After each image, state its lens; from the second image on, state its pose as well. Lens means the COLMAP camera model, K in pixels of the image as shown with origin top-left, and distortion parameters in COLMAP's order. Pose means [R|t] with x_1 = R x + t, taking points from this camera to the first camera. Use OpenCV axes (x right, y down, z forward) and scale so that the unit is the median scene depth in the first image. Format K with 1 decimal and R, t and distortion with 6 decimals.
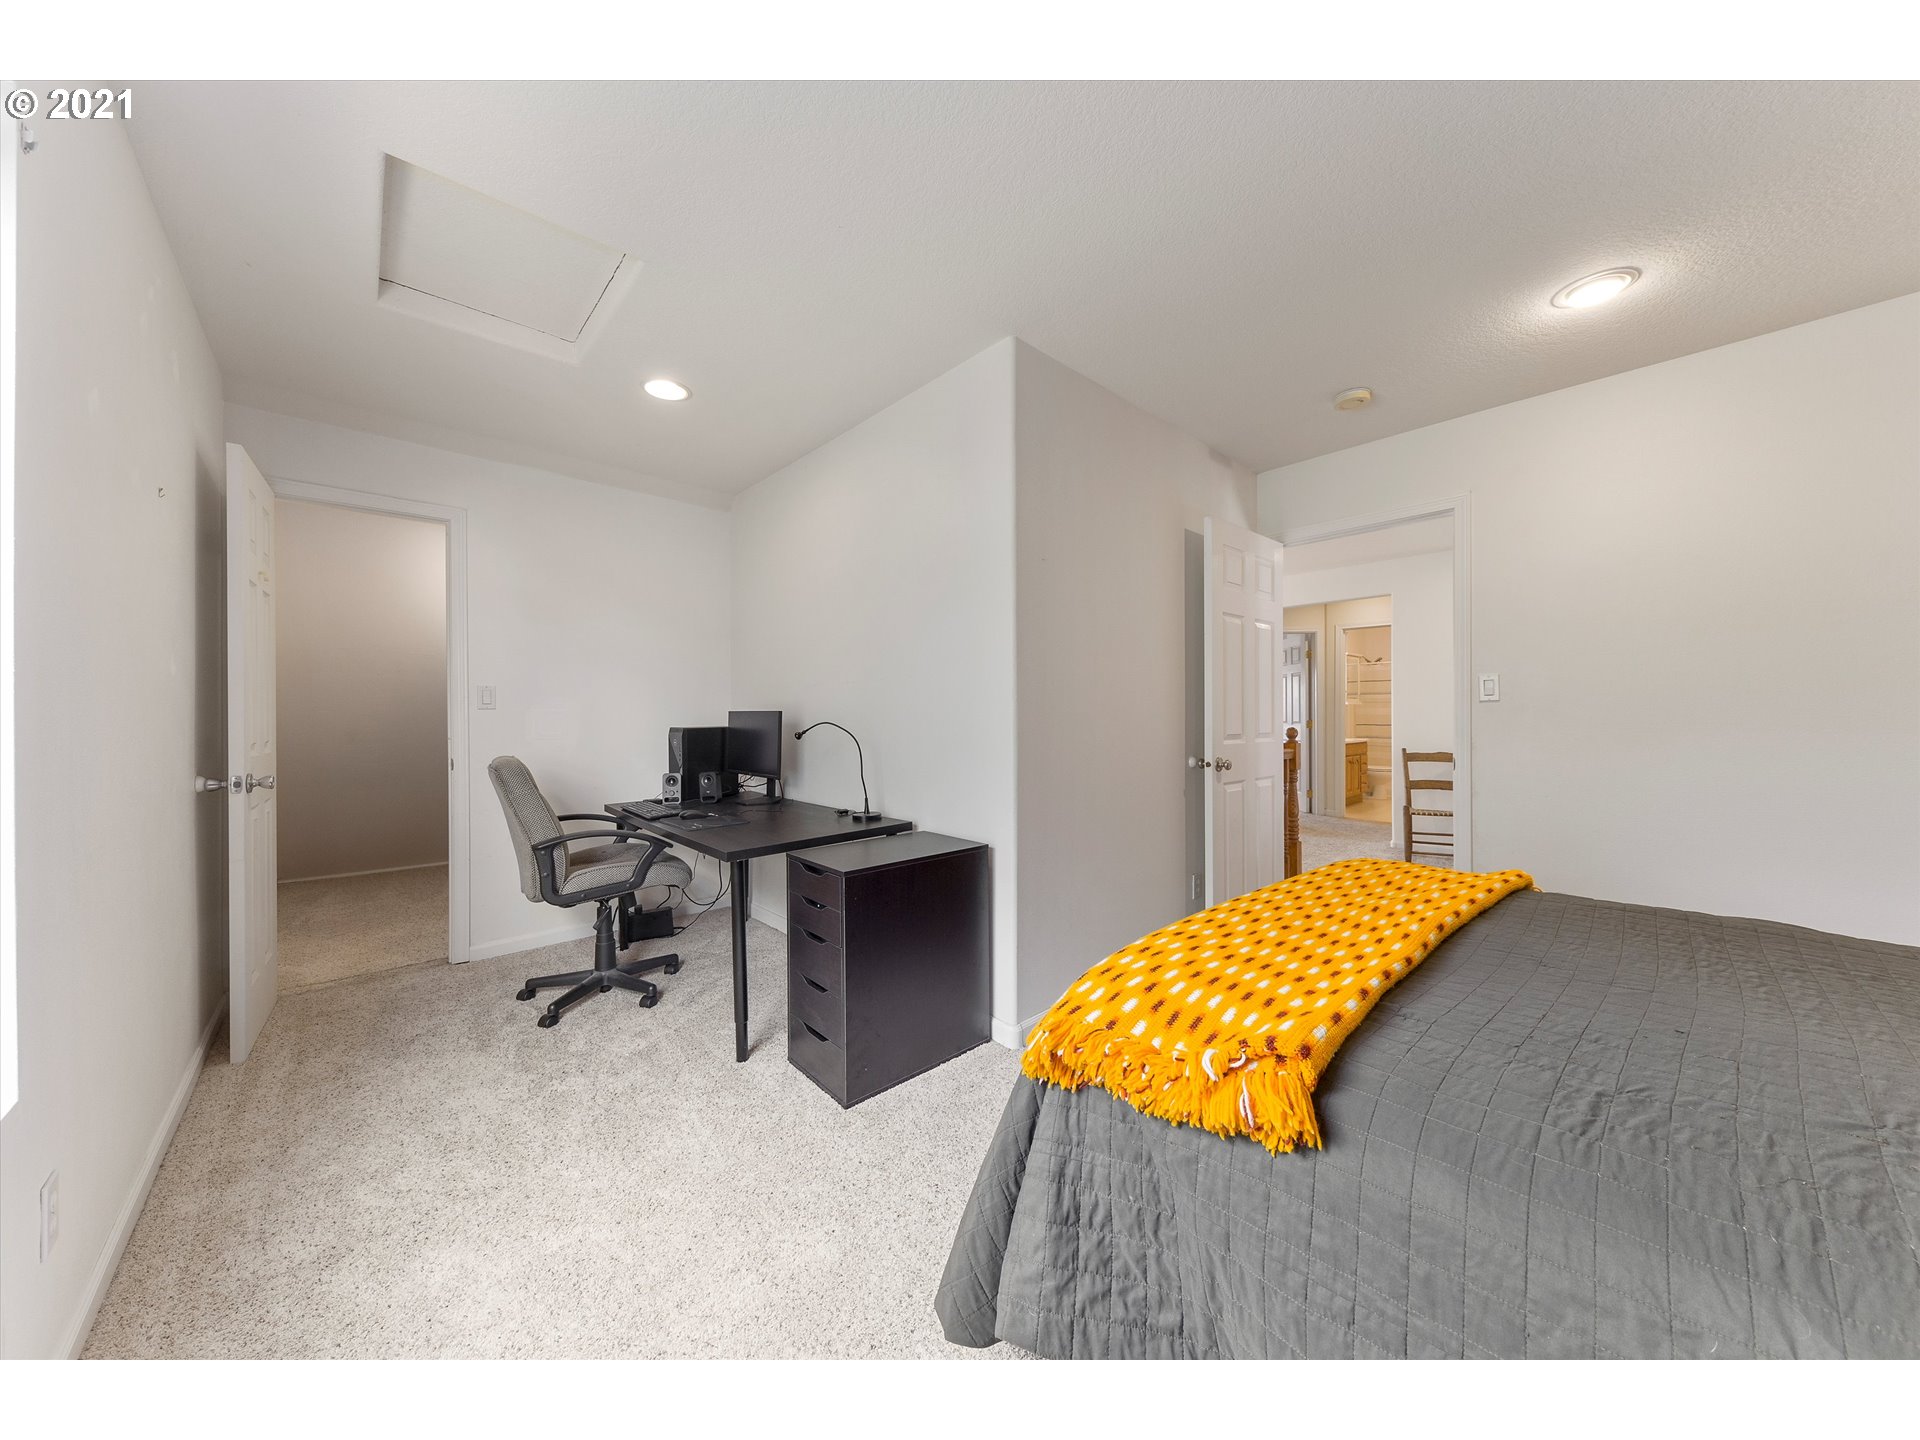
lens RADIAL K [[667.1, 0, 956.8], [0, 667.1, 711.7], [0, 0, 1]] dist [0.001452, -0.000003]
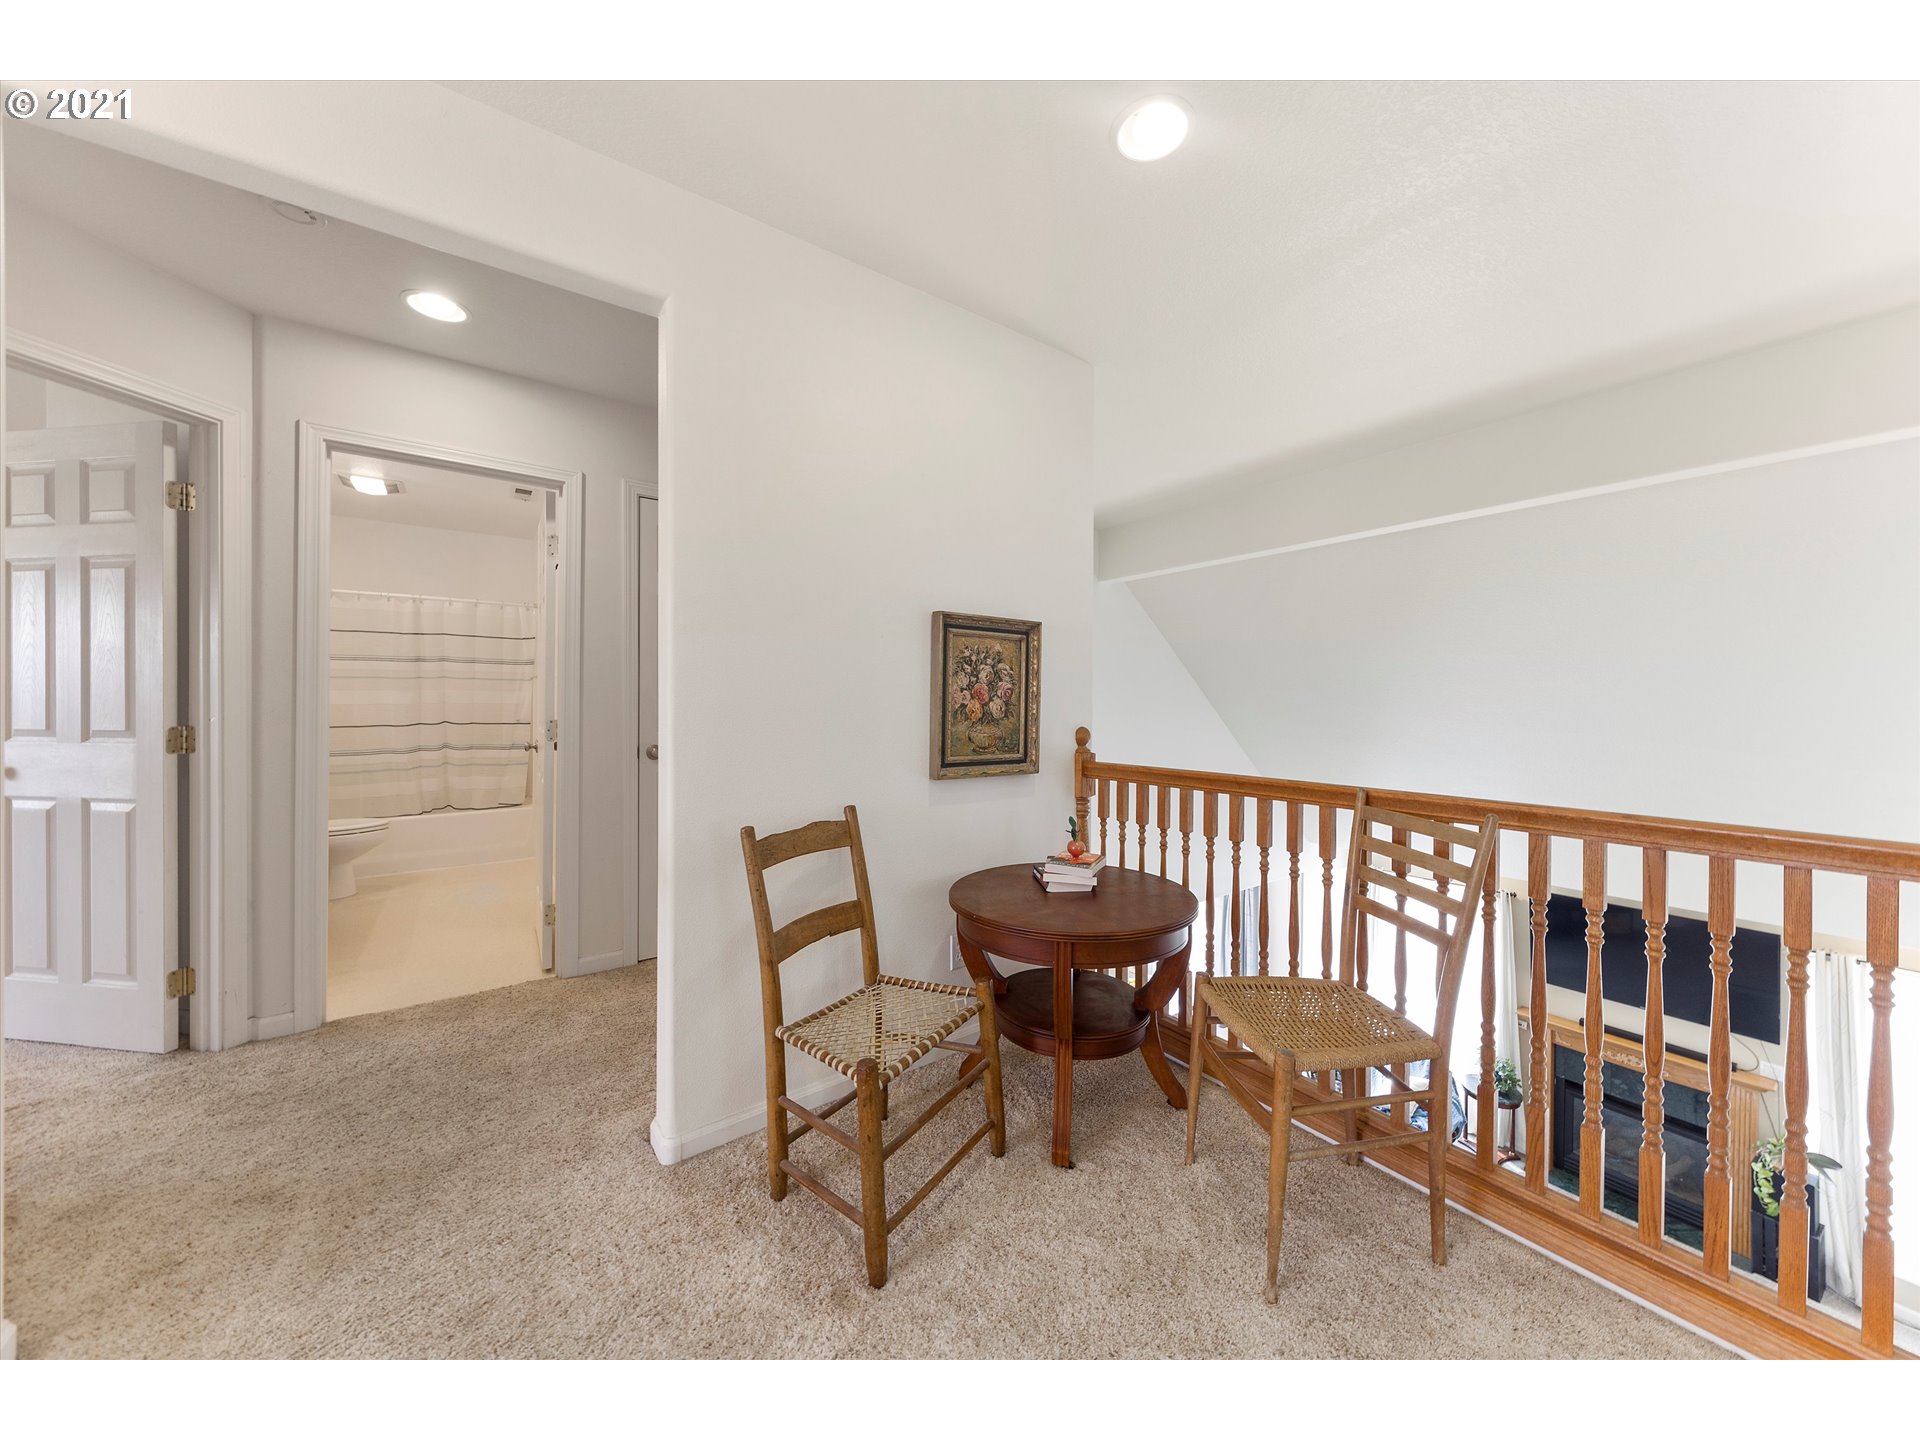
lens RADIAL K [[667.1, 0, 956.8], [0, 667.1, 711.7], [0, 0, 1]] dist [0.001452, -0.000003]
pose [[0.112072, -0.004421, 0.993690, 0.285012], [-0.002835, 0.999985, 0.004769, 0.002616], [-0.993696, -0.003352, 0.112058, 0.645090]]
